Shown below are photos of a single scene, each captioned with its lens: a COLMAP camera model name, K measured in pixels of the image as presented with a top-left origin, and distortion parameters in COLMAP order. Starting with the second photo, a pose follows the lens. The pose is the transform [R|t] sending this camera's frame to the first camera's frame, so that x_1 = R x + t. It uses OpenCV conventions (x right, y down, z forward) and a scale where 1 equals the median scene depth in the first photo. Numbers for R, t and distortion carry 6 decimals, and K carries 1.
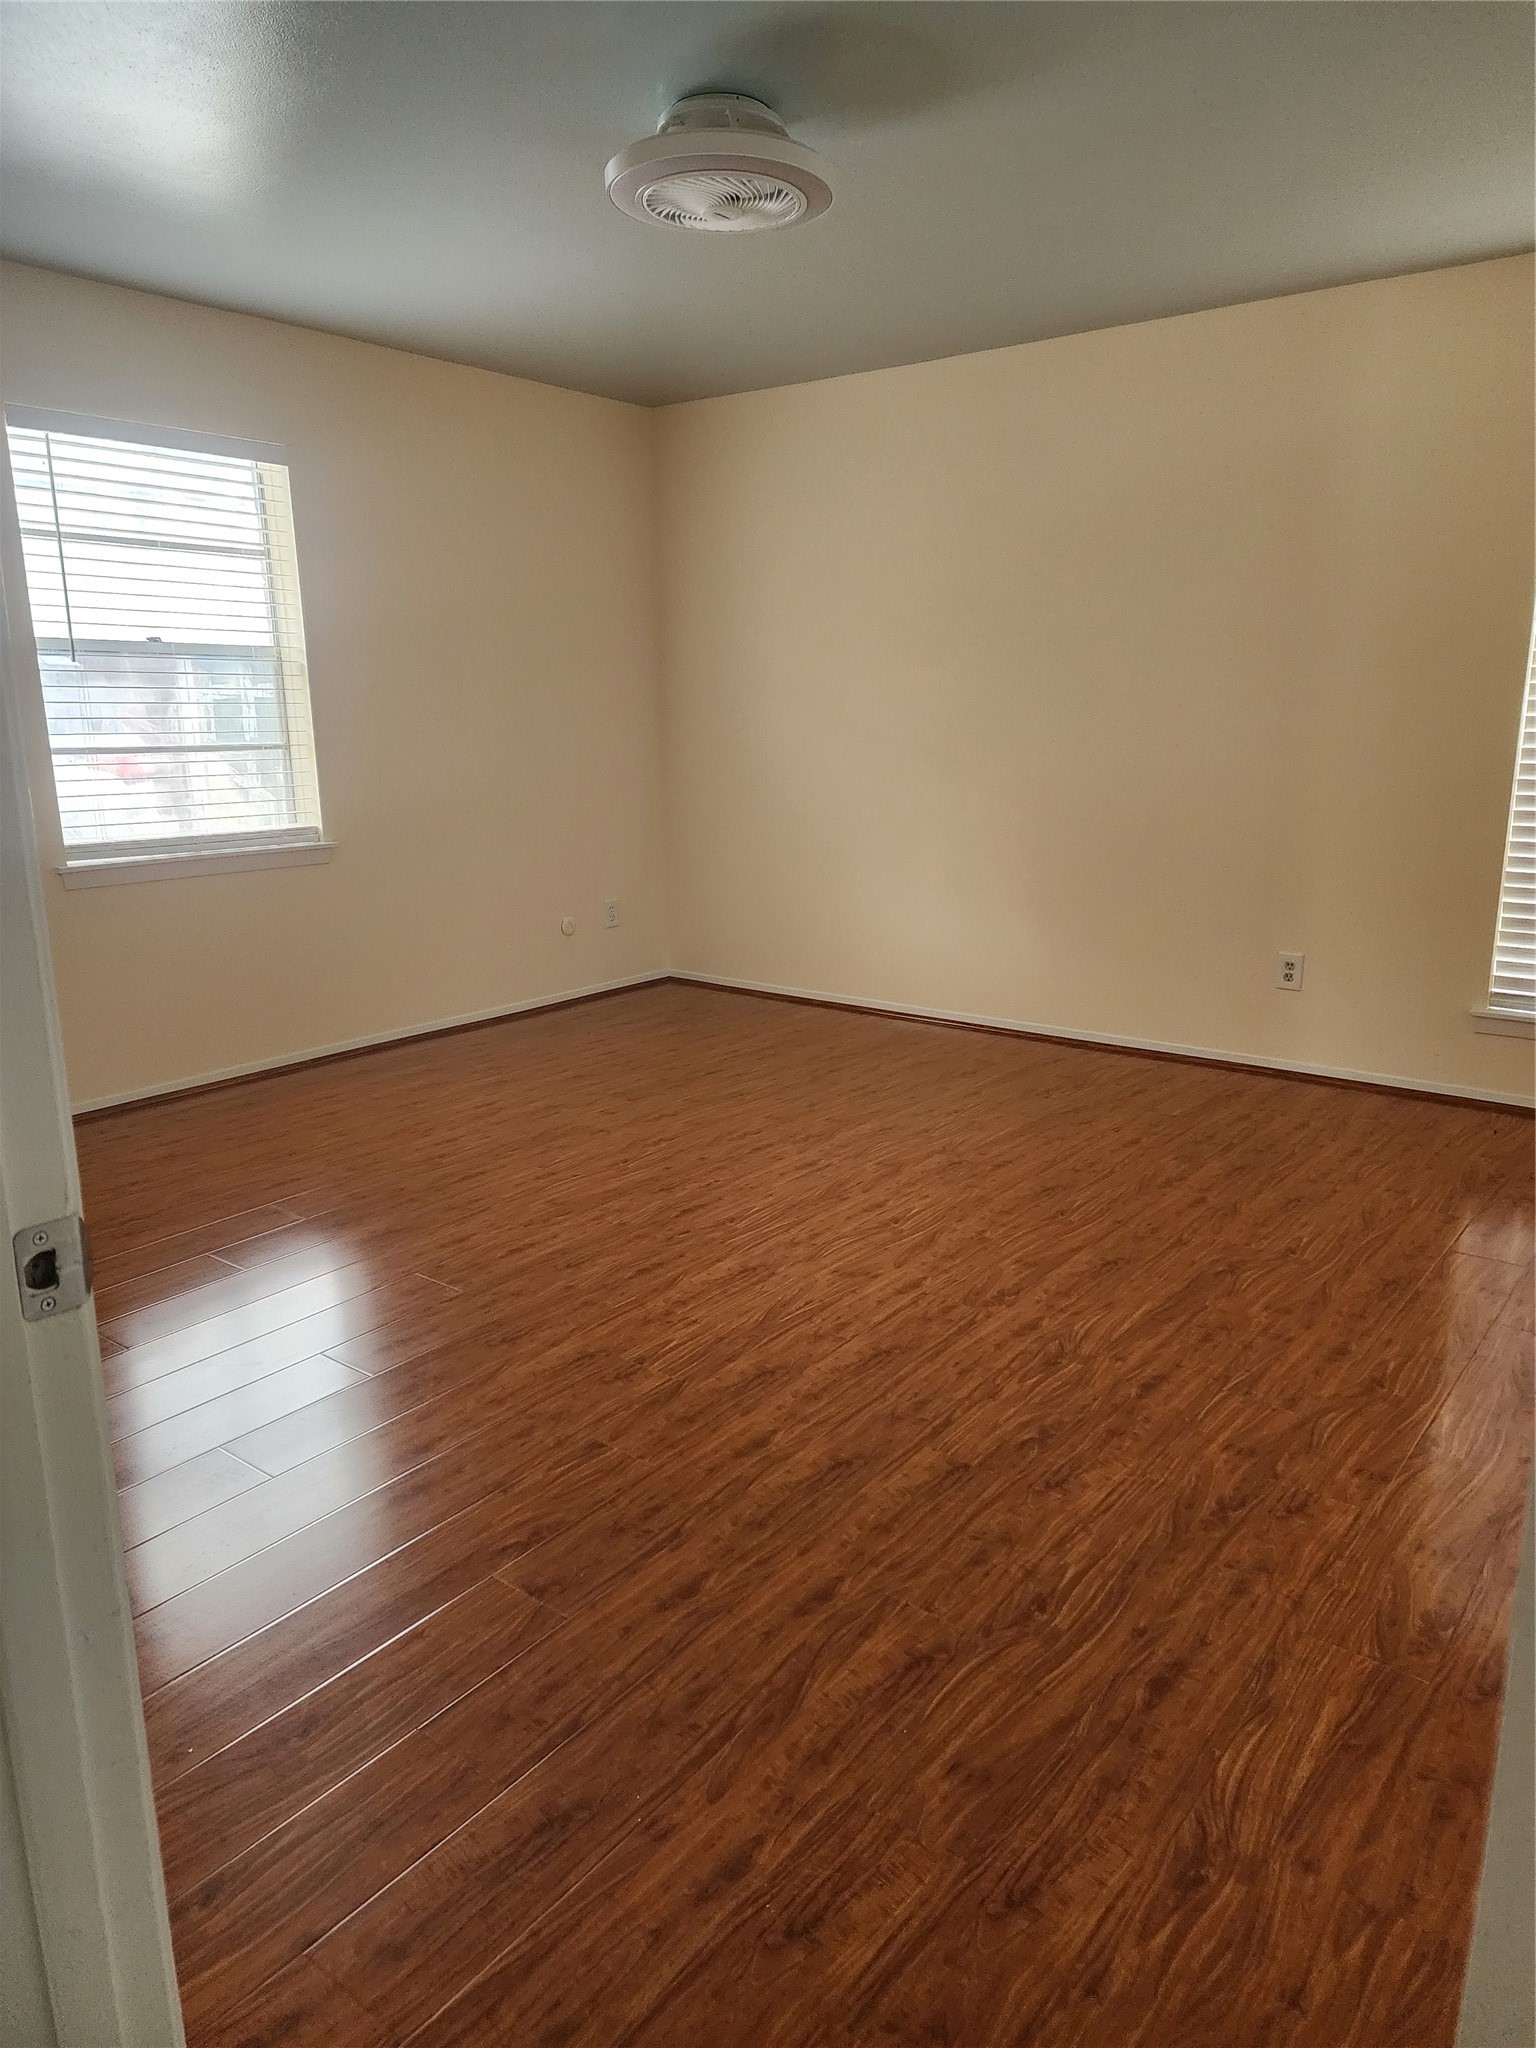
lens RADIAL K [[1378.4, 0, 802.2], [0, 1378.4, 1049.3], [0, 0, 1]] dist [0.085848, -0.051239]
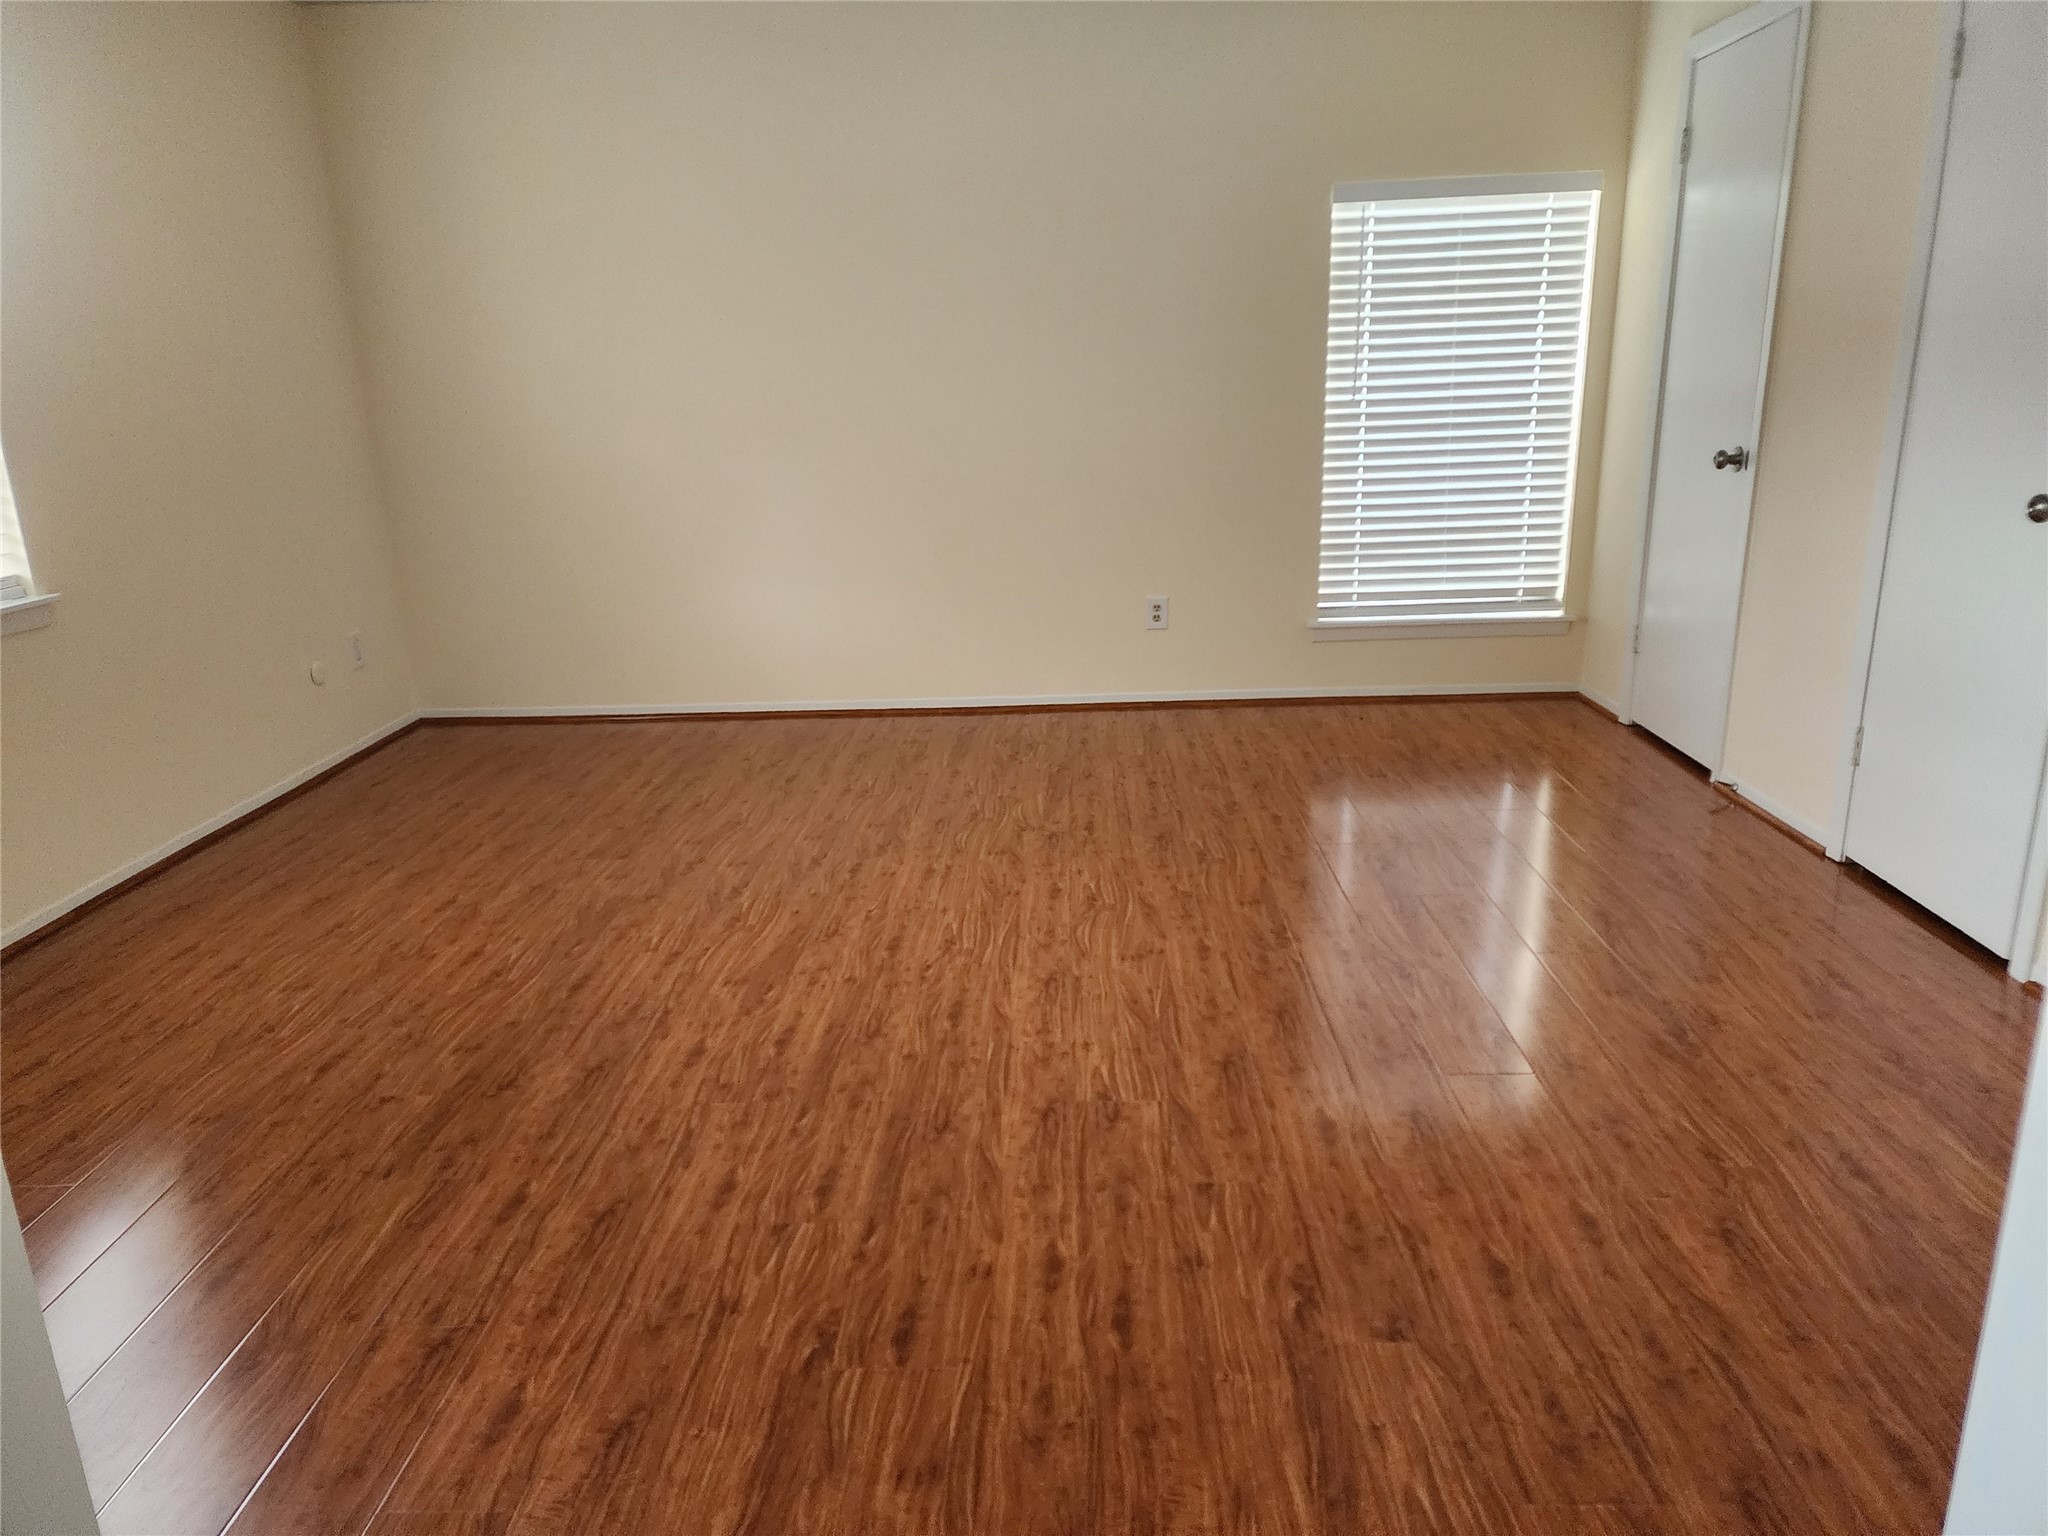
lens RADIAL K [[1378.4, 0, 1031.7], [0, 1378.4, 750.1], [0, 0, 1]] dist [0.085848, -0.051239]
pose [[0.799070, -0.176710, 0.574683, -0.468215], [0.171376, 0.983124, 0.064011, -0.044172], [-0.576296, 0.047338, 0.815869, 0.217054]]
